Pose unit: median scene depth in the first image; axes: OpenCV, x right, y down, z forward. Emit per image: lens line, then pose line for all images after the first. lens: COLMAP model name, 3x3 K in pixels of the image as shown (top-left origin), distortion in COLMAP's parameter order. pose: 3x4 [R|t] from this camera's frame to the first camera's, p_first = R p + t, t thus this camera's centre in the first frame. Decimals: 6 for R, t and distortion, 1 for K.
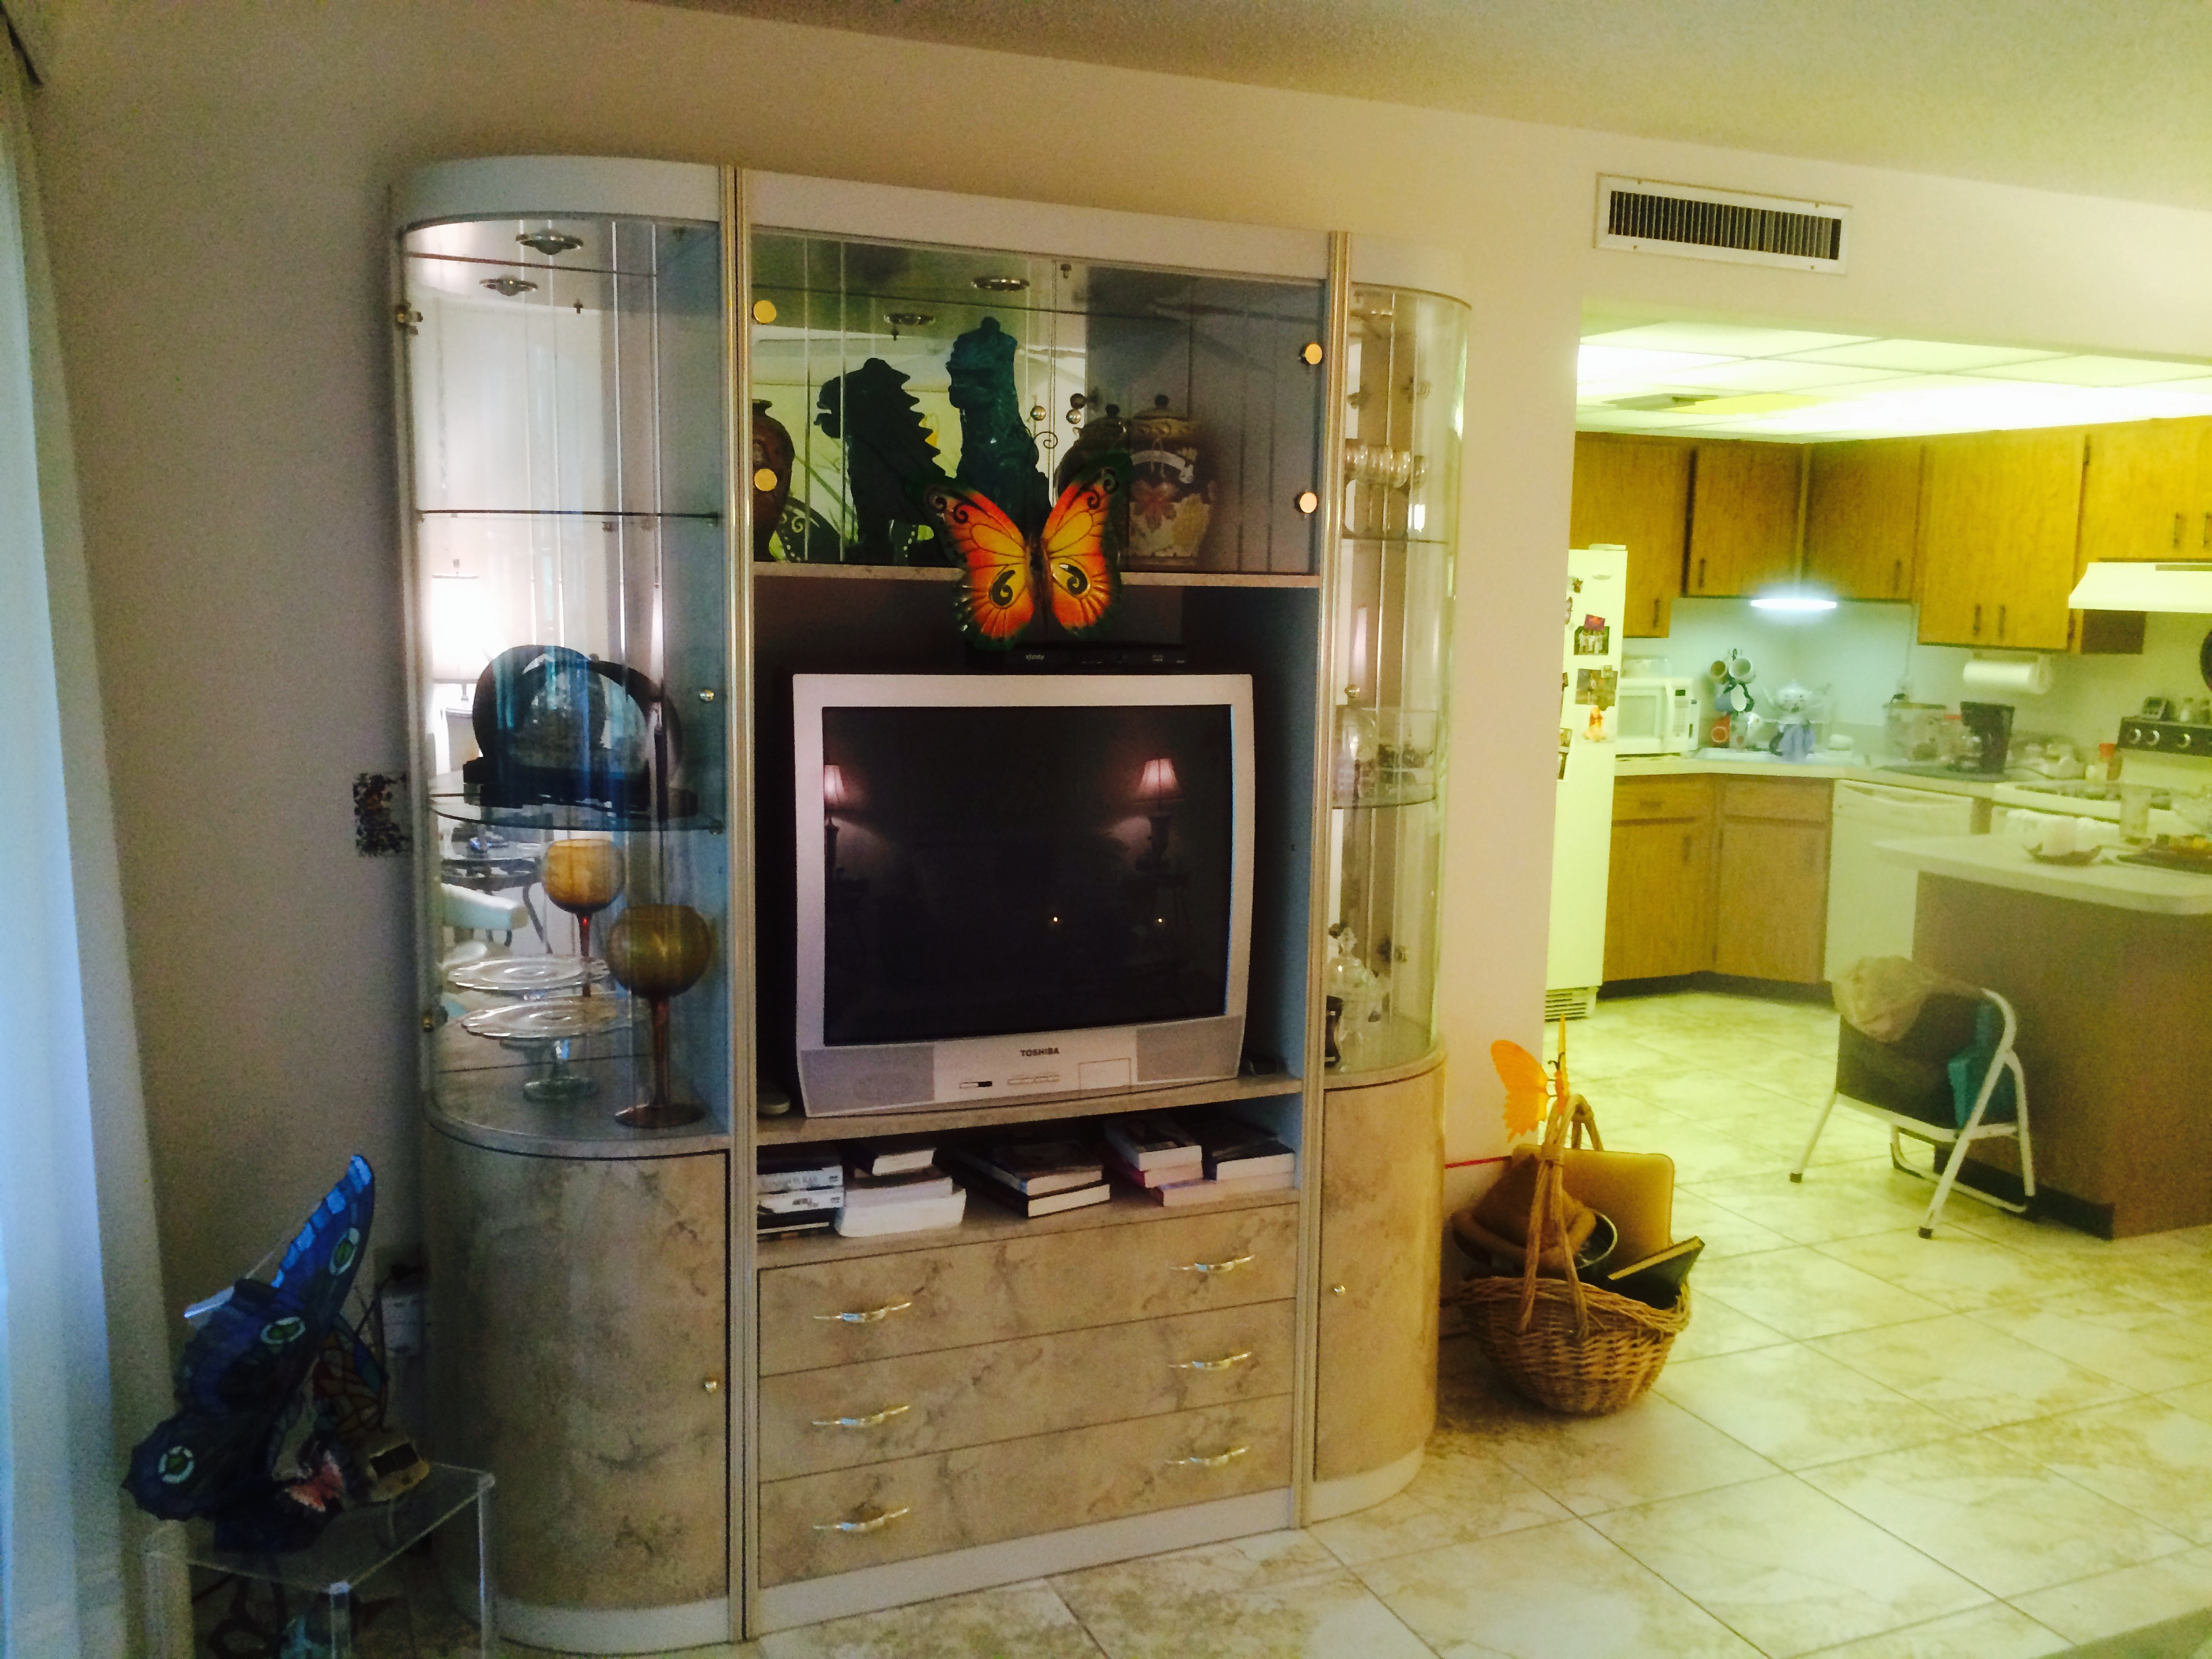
lens RADIAL K [[1894.6, 0, 1103.0], [0, 1894.6, 808.2], [0, 0, 1]] dist [0.056512, -0.069897]
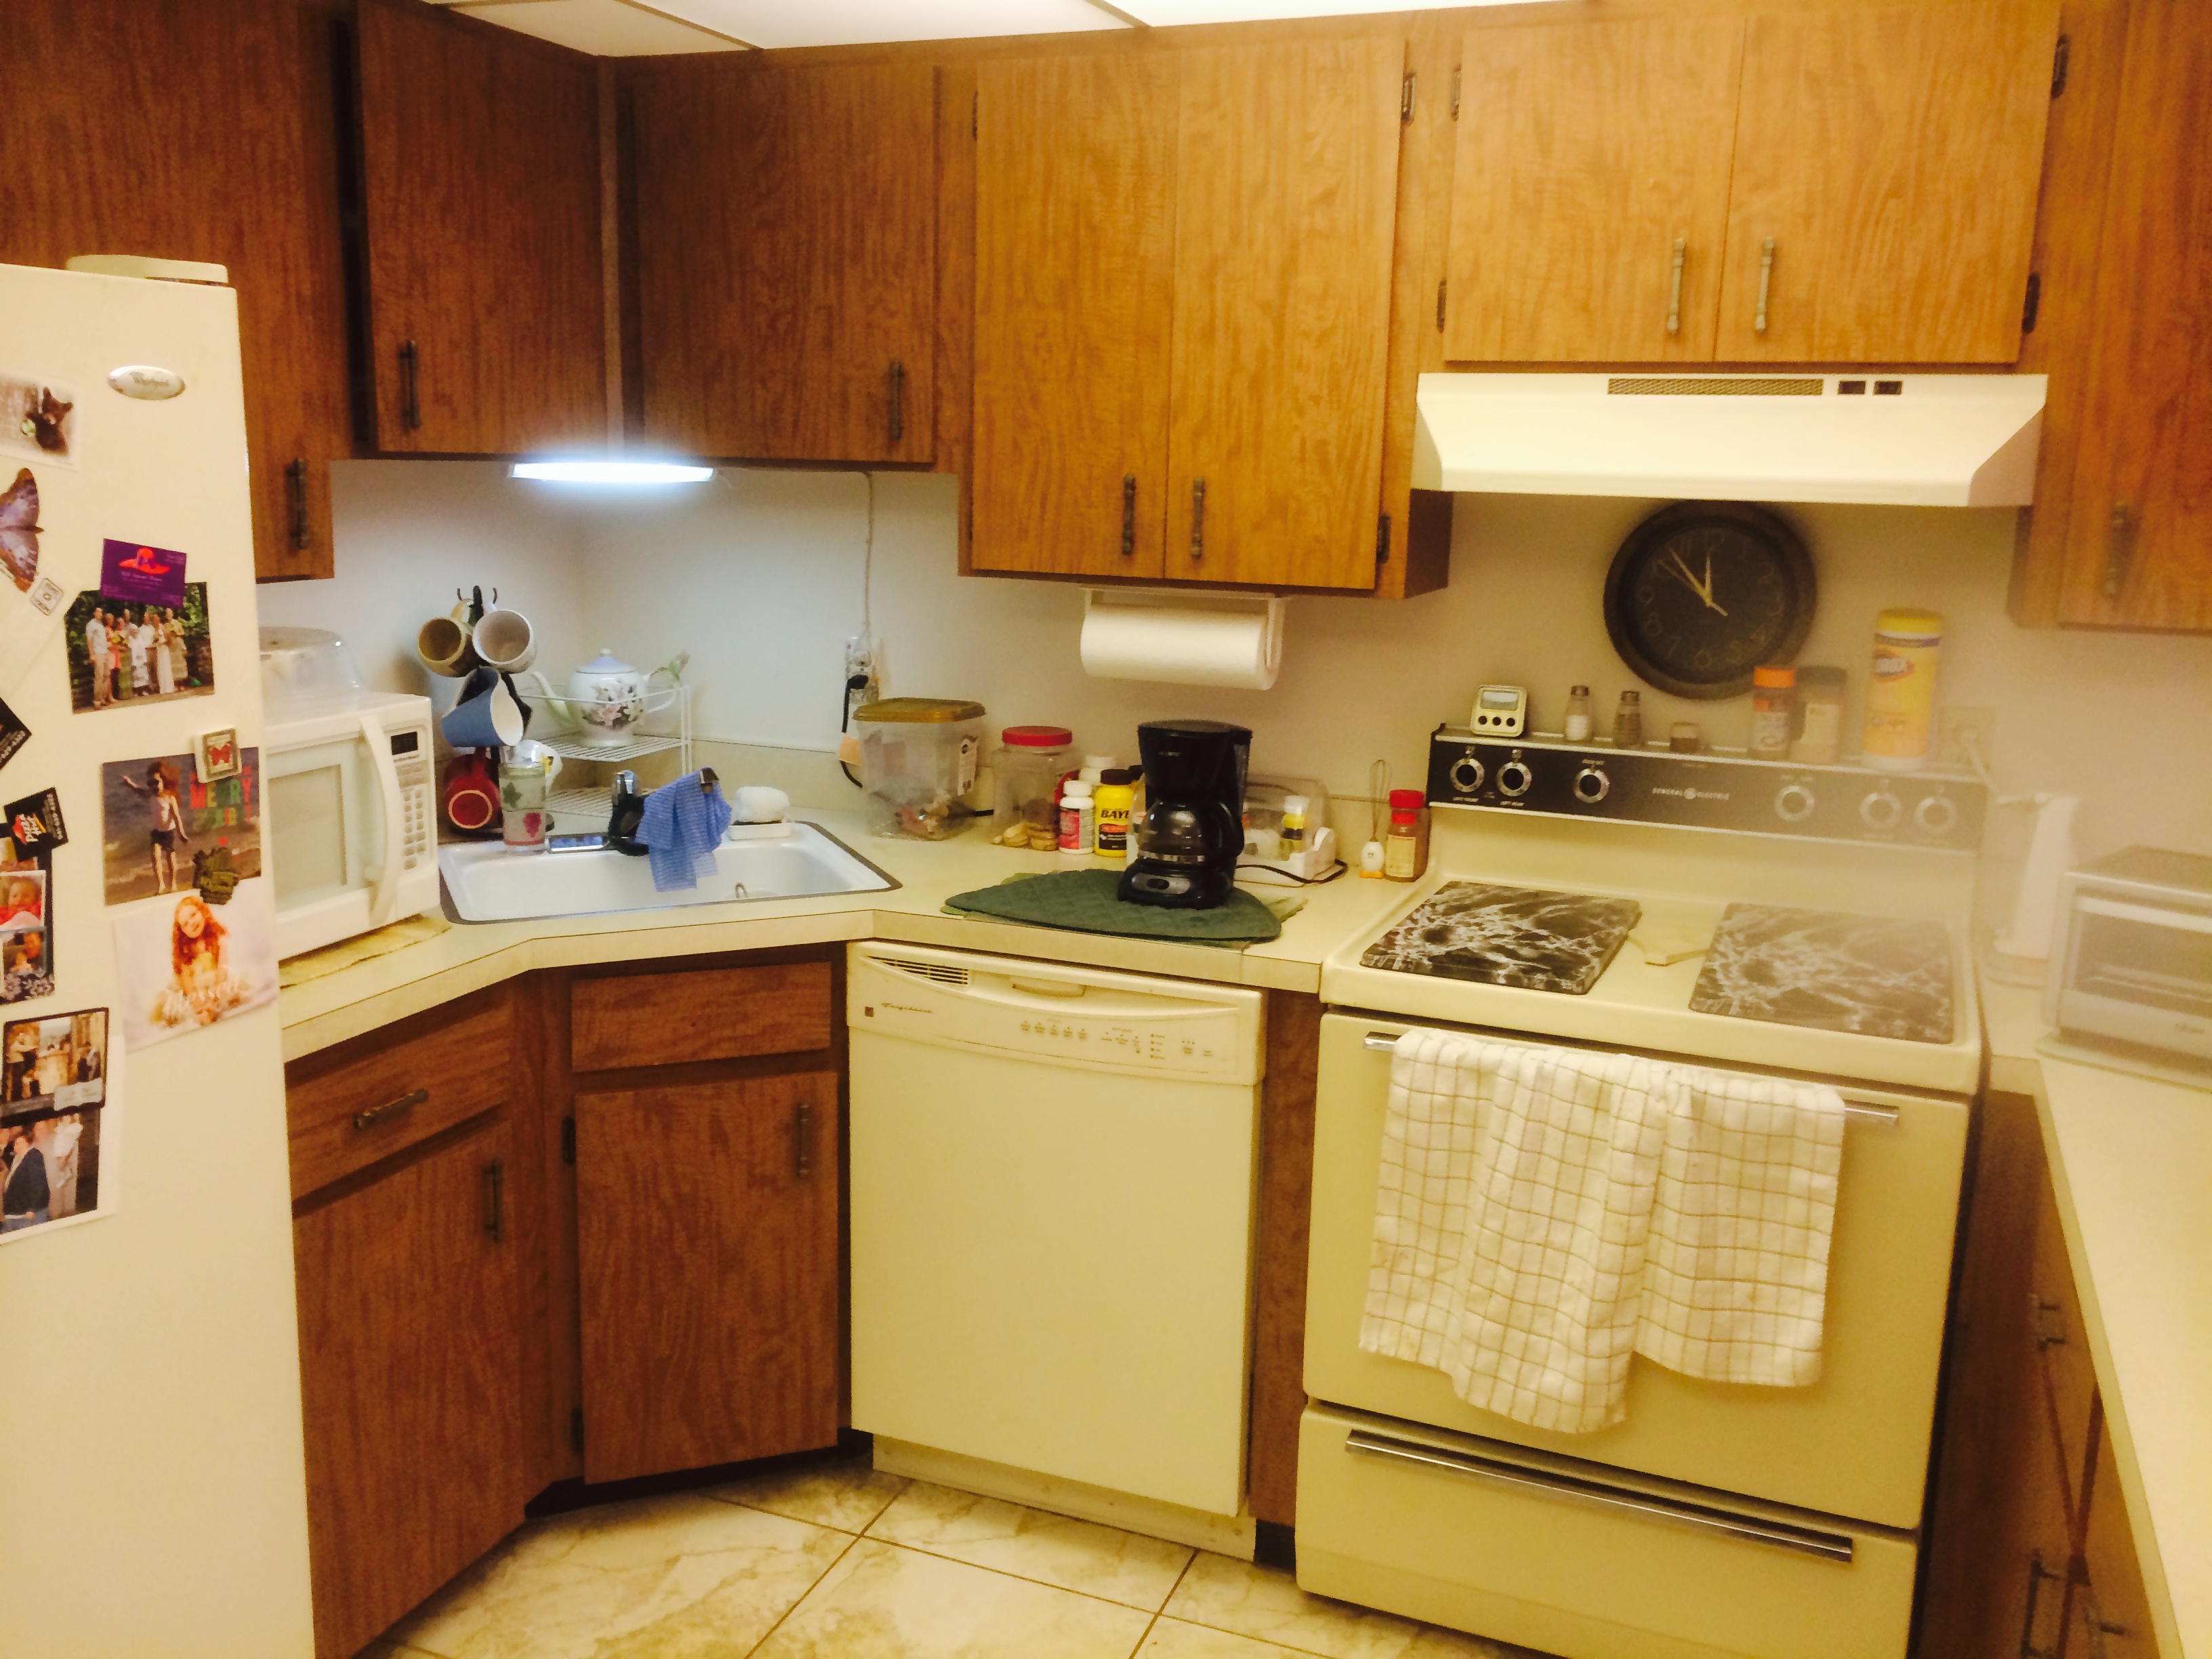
lens RADIAL K [[1894.6, 0, 1097.1], [0, 1894.6, 814.7], [0, 0, 1]] dist [0.056512, -0.069897]
pose [[0.716016, -0.138013, 0.684305, 0.167923], [0.078800, 0.989976, 0.117211, -0.083814], [-0.693623, -0.030001, 0.719714, 0.715120]]
